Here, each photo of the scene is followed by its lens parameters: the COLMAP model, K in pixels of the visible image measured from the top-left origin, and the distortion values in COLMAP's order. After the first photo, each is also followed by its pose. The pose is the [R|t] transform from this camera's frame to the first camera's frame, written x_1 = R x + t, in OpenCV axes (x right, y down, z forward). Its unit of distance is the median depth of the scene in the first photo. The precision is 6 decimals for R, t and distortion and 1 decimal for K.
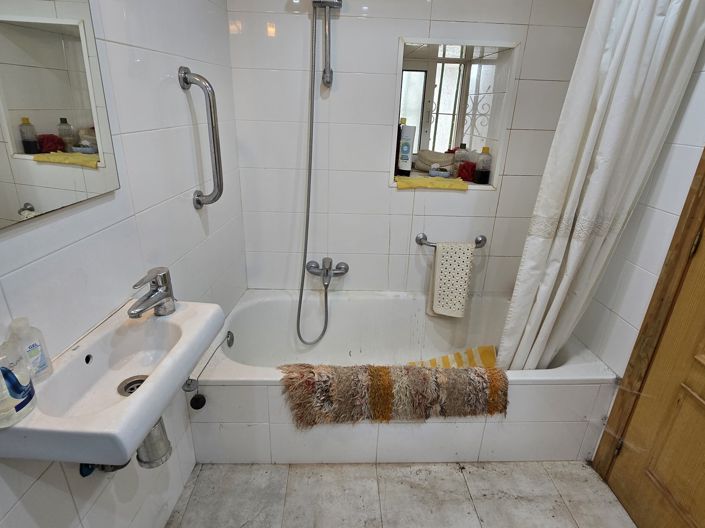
lens RADIAL K [[394.7, 0, 351.1], [0, 394.7, 263.9], [0, 0, 1]] dist [0.000602, -0.003724]
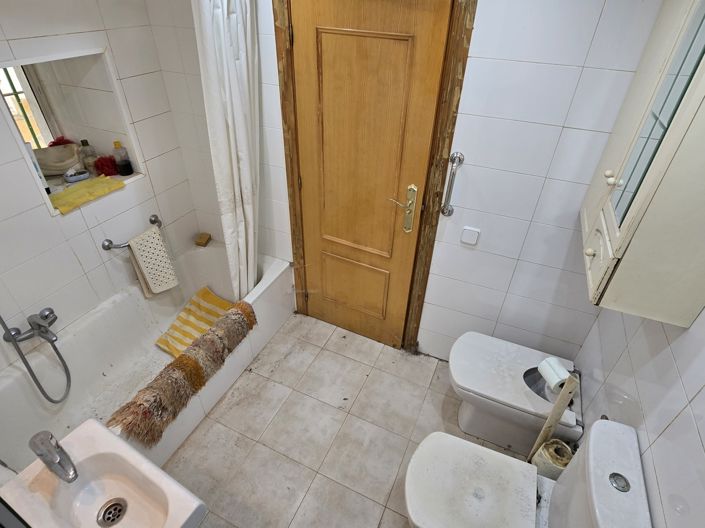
lens RADIAL K [[394.7, 0, 353.9], [0, 394.7, 266.3], [0, 0, 1]] dist [0.000602, -0.003724]
pose [[0.449514, -0.549861, 0.703981, -0.391543], [0.322967, 0.834821, 0.445832, -0.358420], [-0.832844, 0.026955, 0.552851, -0.155880]]
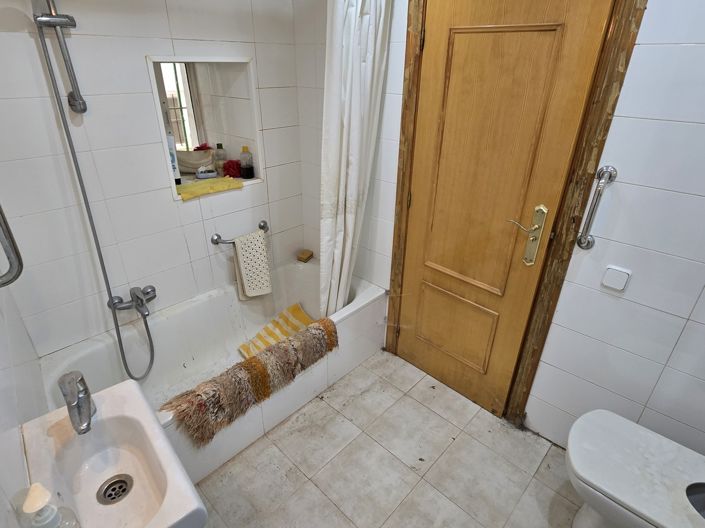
lens RADIAL K [[394.7, 0, 351.8], [0, 394.7, 265.6], [0, 0, 1]] dist [0.000602, -0.003724]
pose [[0.713653, -0.343019, 0.610768, -0.323652], [0.271182, 0.939203, 0.210612, -0.162201], [-0.645879, 0.015326, 0.763286, -0.090283]]
